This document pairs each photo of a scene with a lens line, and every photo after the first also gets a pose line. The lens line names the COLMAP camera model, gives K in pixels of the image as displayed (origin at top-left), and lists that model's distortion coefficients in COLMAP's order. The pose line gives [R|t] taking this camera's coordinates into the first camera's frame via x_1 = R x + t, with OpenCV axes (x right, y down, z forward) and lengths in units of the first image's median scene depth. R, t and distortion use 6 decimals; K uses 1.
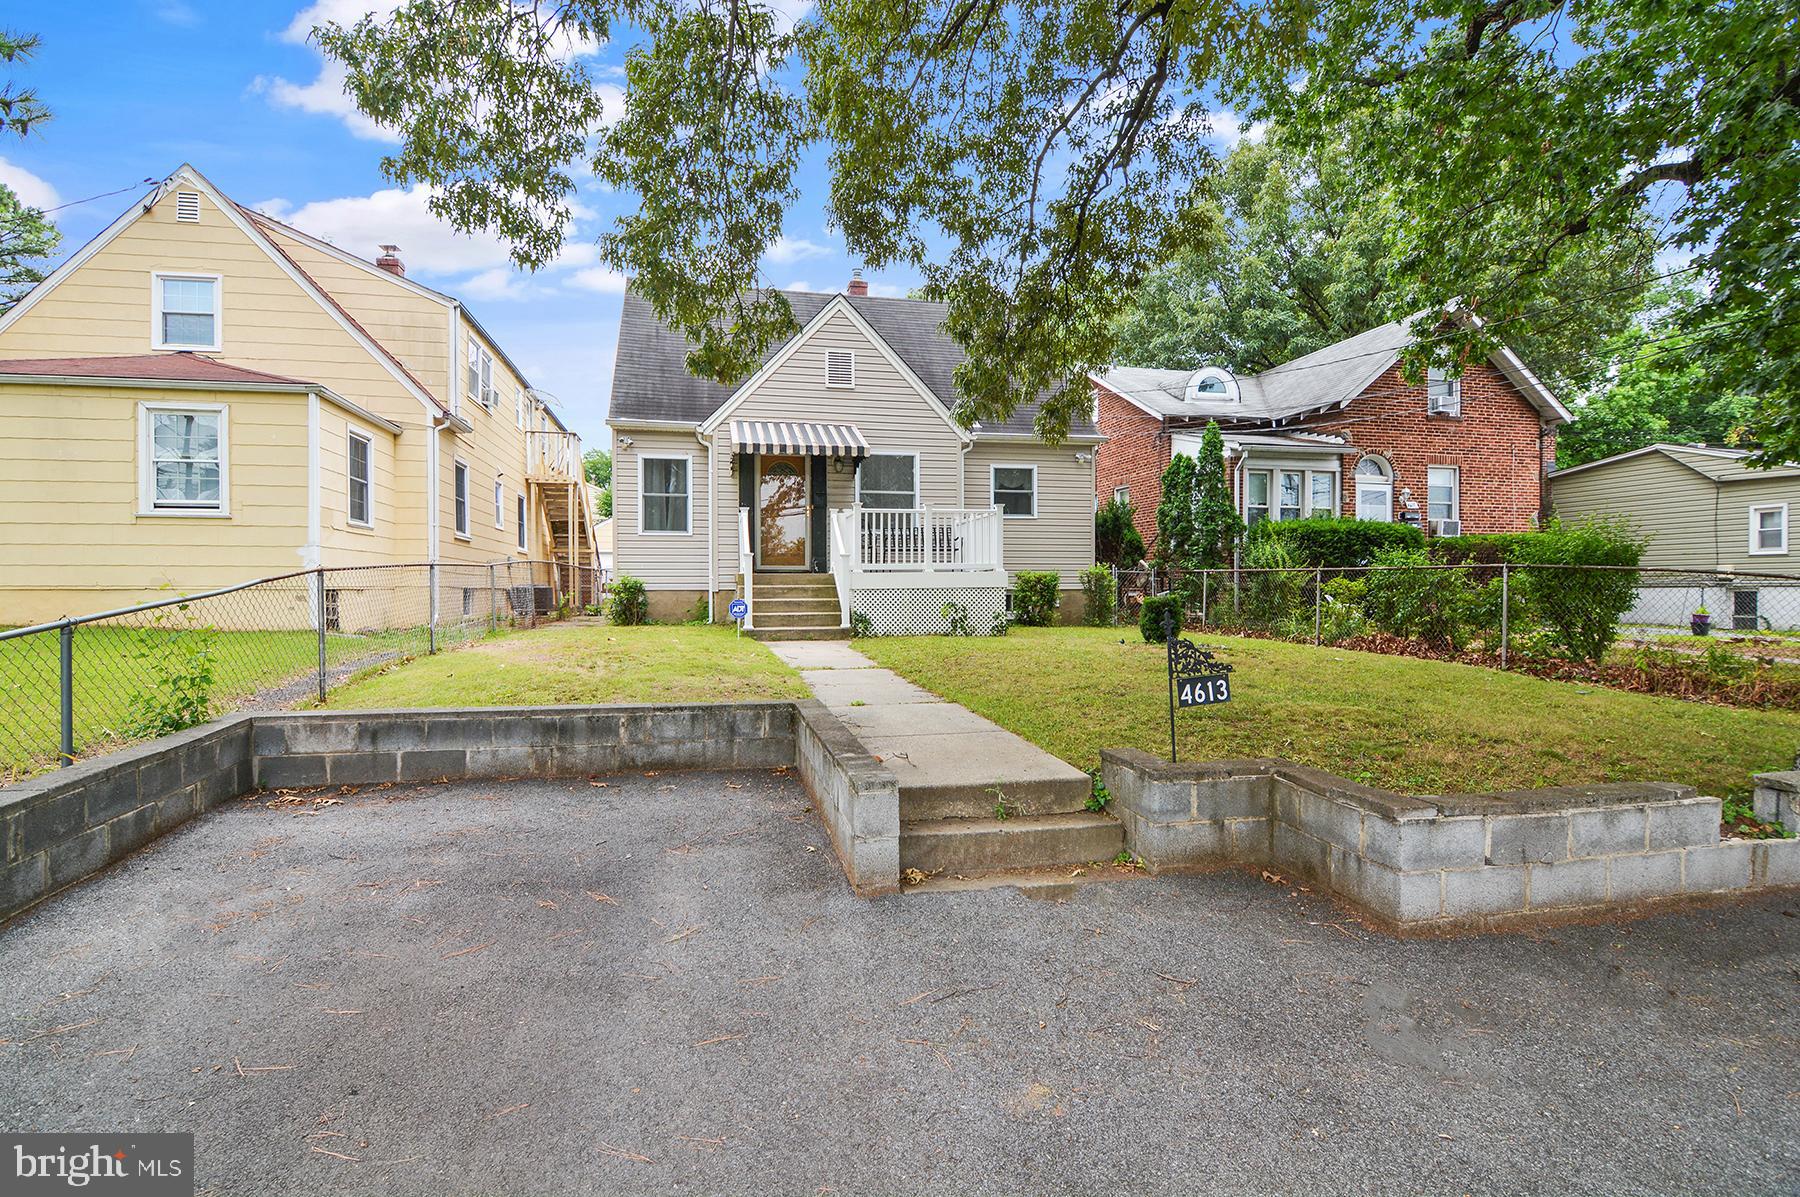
lens RADIAL K [[822.2, 0, 900.0], [0, 822.2, 598.5], [0, 0, 1]] dist [-0.003499, -0.008977]
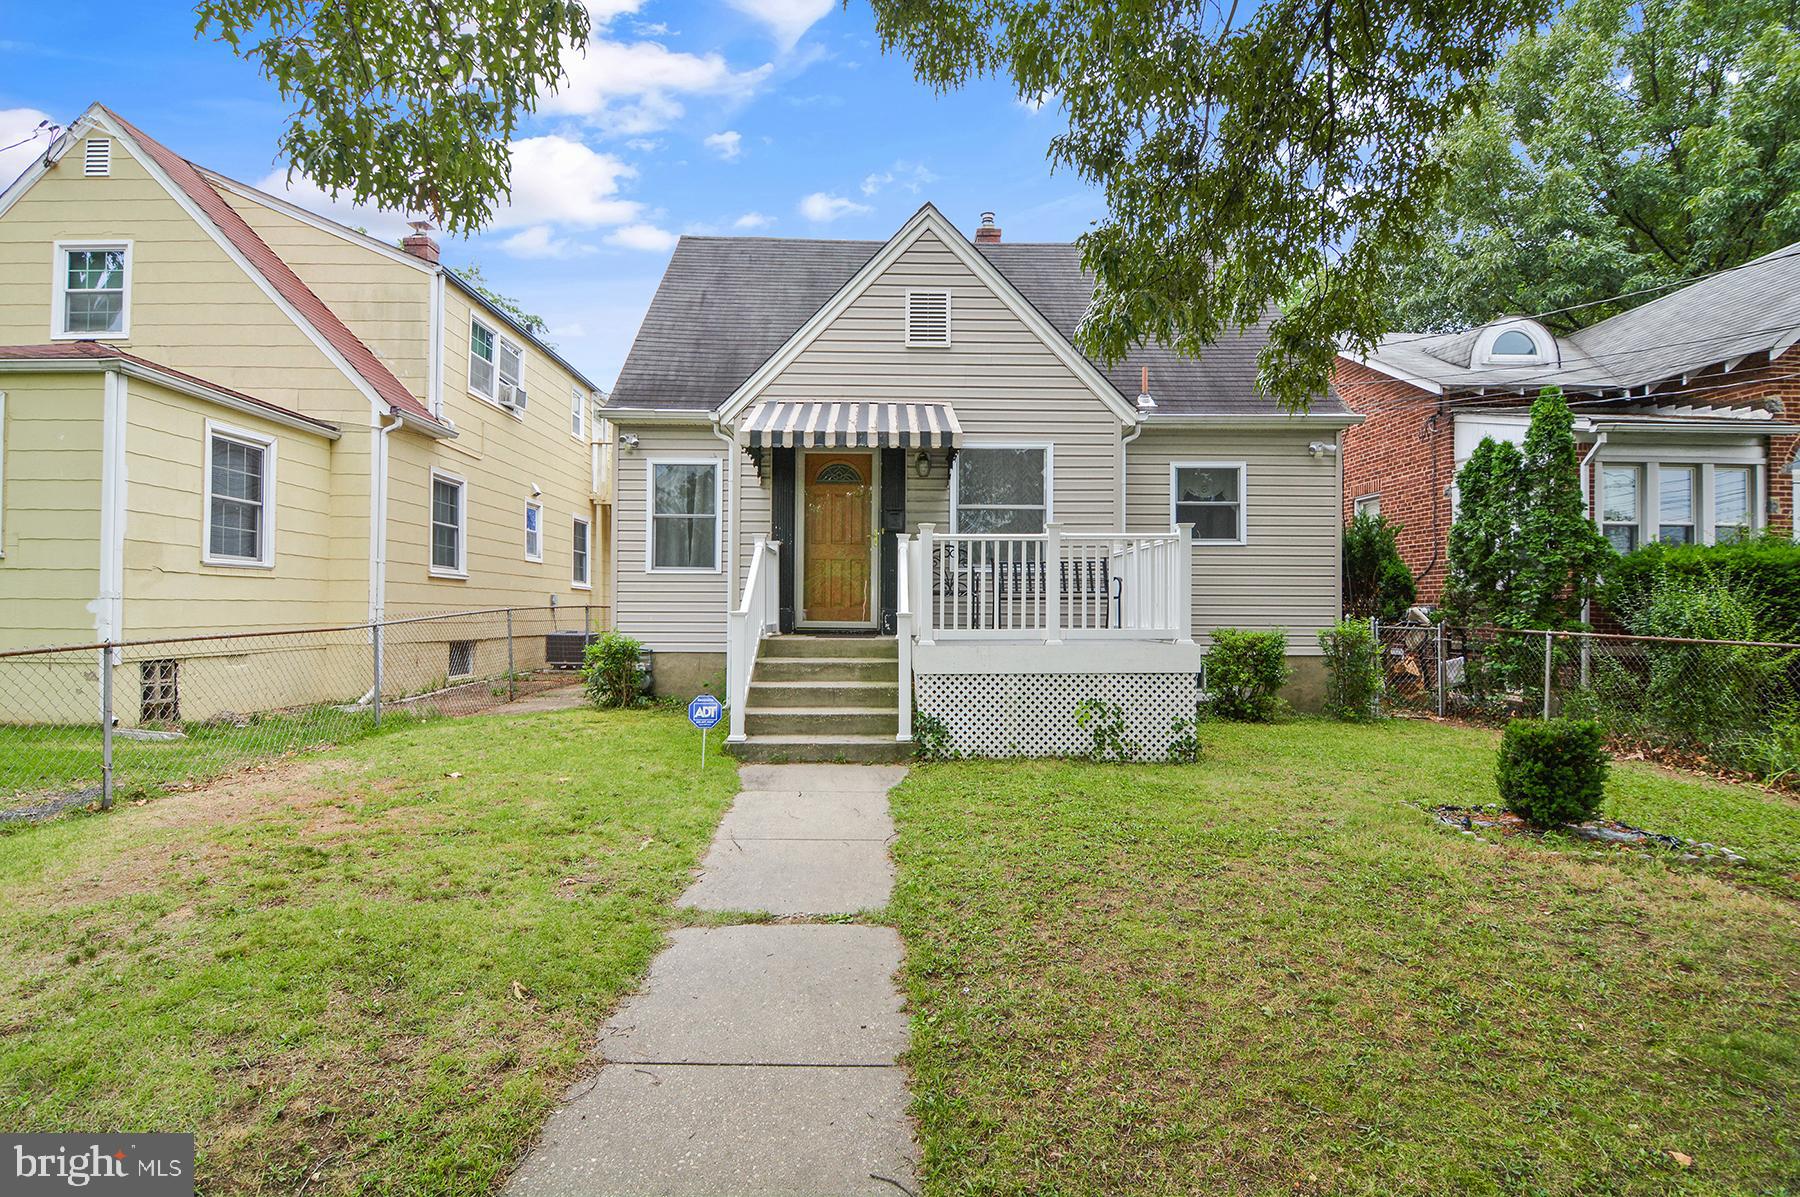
lens RADIAL K [[861.9, 0, 900.0], [0, 861.9, 598.5], [0, 0, 1]] dist [-0.002549, -0.014290]
pose [[0.980425, 0.005396, -0.196818, 0.044317], [-0.011313, 0.999517, -0.028950, -0.042541], [0.196567, 0.030610, 0.980012, 0.371353]]
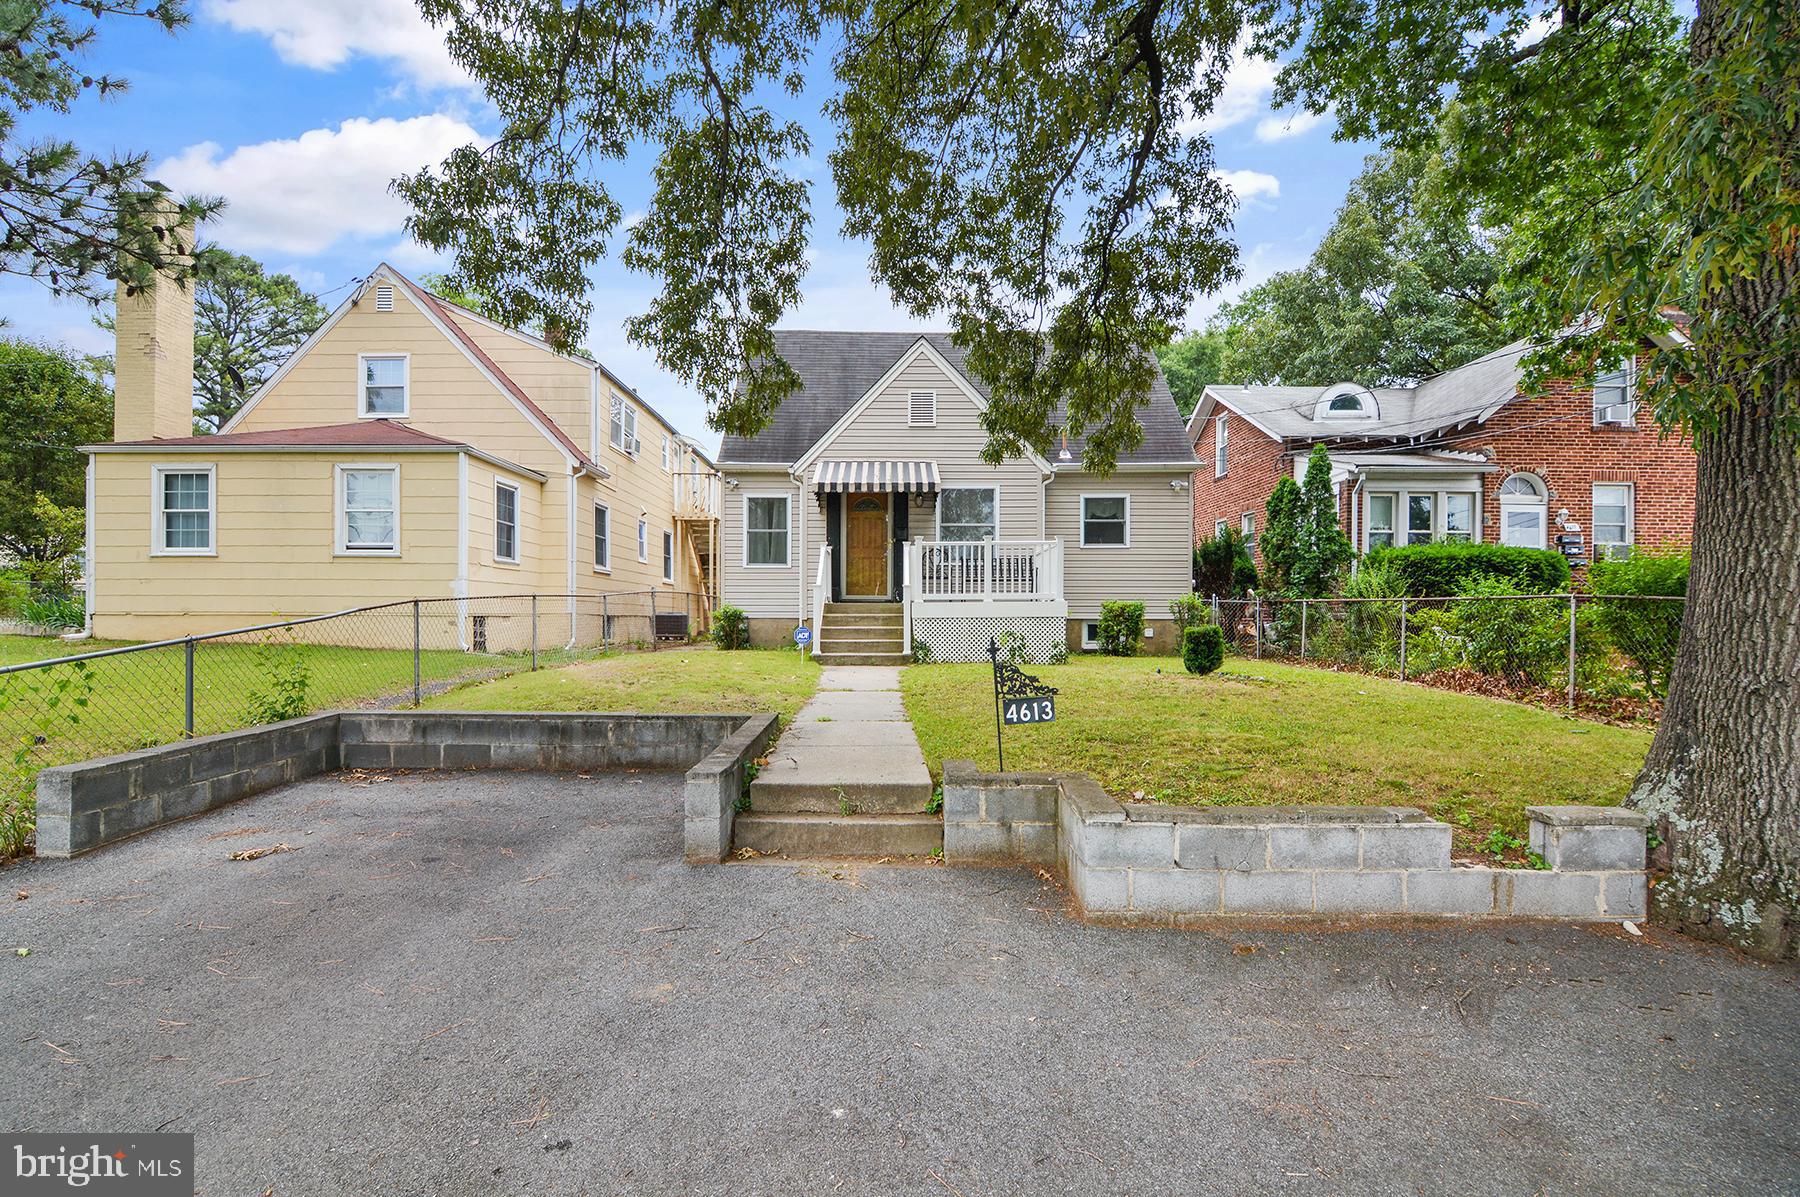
lens RADIAL K [[828.5, 0, 904.6], [0, 828.5, 623.6], [0, 0, 1]] dist [-0.000661, -0.012018]
pose [[0.979112, 0.006369, -0.203224, 0.134765], [-0.007222, 0.999968, -0.003457, -0.000346], [0.203196, 0.004853, 0.979126, -0.043328]]
